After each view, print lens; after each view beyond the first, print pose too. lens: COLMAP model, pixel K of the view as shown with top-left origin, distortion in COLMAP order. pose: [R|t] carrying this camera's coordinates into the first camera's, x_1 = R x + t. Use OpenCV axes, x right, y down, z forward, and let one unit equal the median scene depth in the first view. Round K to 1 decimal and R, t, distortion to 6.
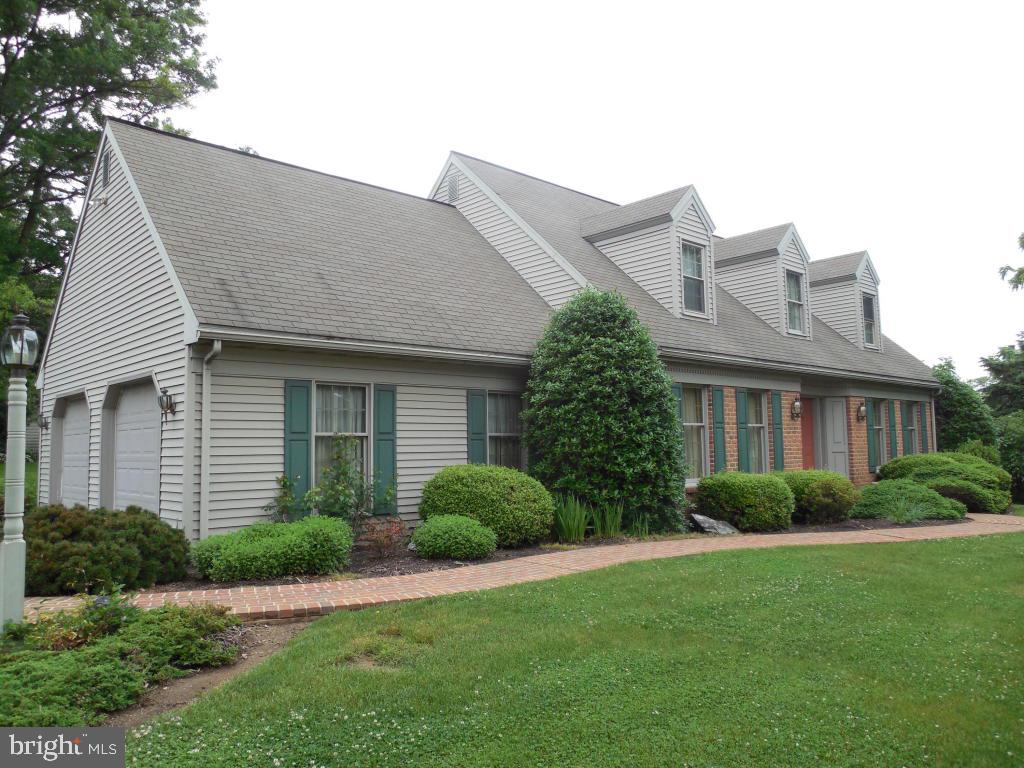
lens RADIAL K [[752.3, 0, 512.0], [0, 752.3, 384.0], [0, 0, 1]] dist [-0.099537, 0.064644]
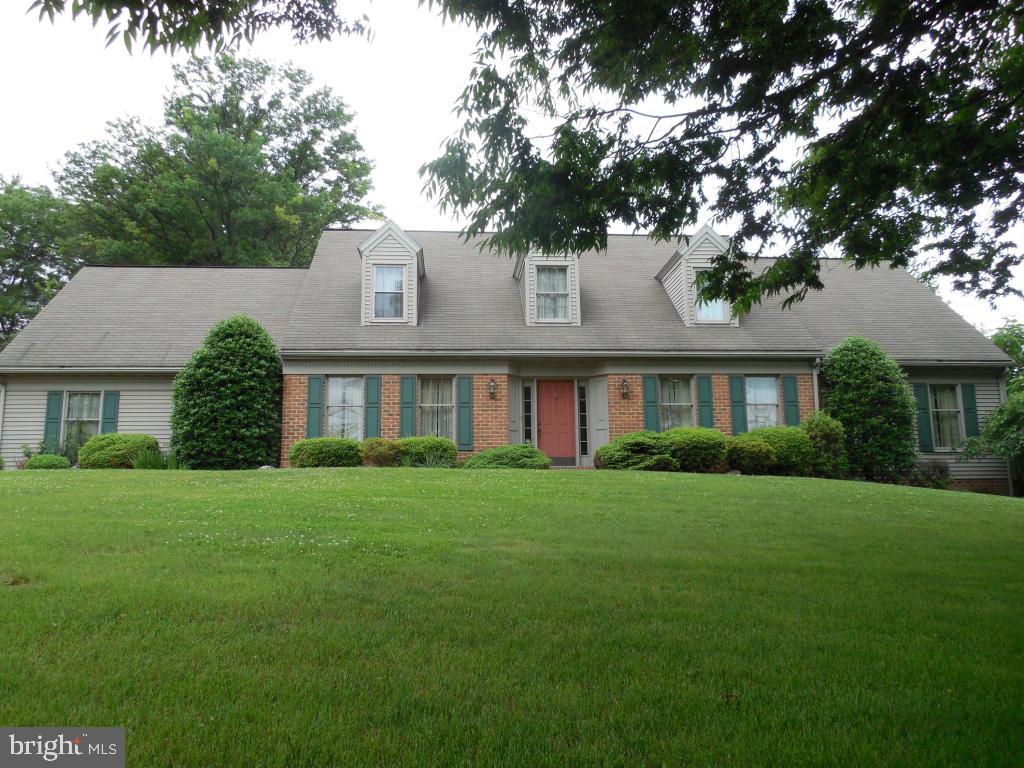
lens RADIAL K [[752.3, 0, 512.0], [0, 752.3, 384.0], [0, 0, 1]] dist [-0.099537, 0.064644]
pose [[0.793744, -0.101713, -0.599688, 1.584695], [0.054135, 0.993820, -0.096909, 0.199272], [0.605839, 0.044457, 0.794345, 0.208950]]
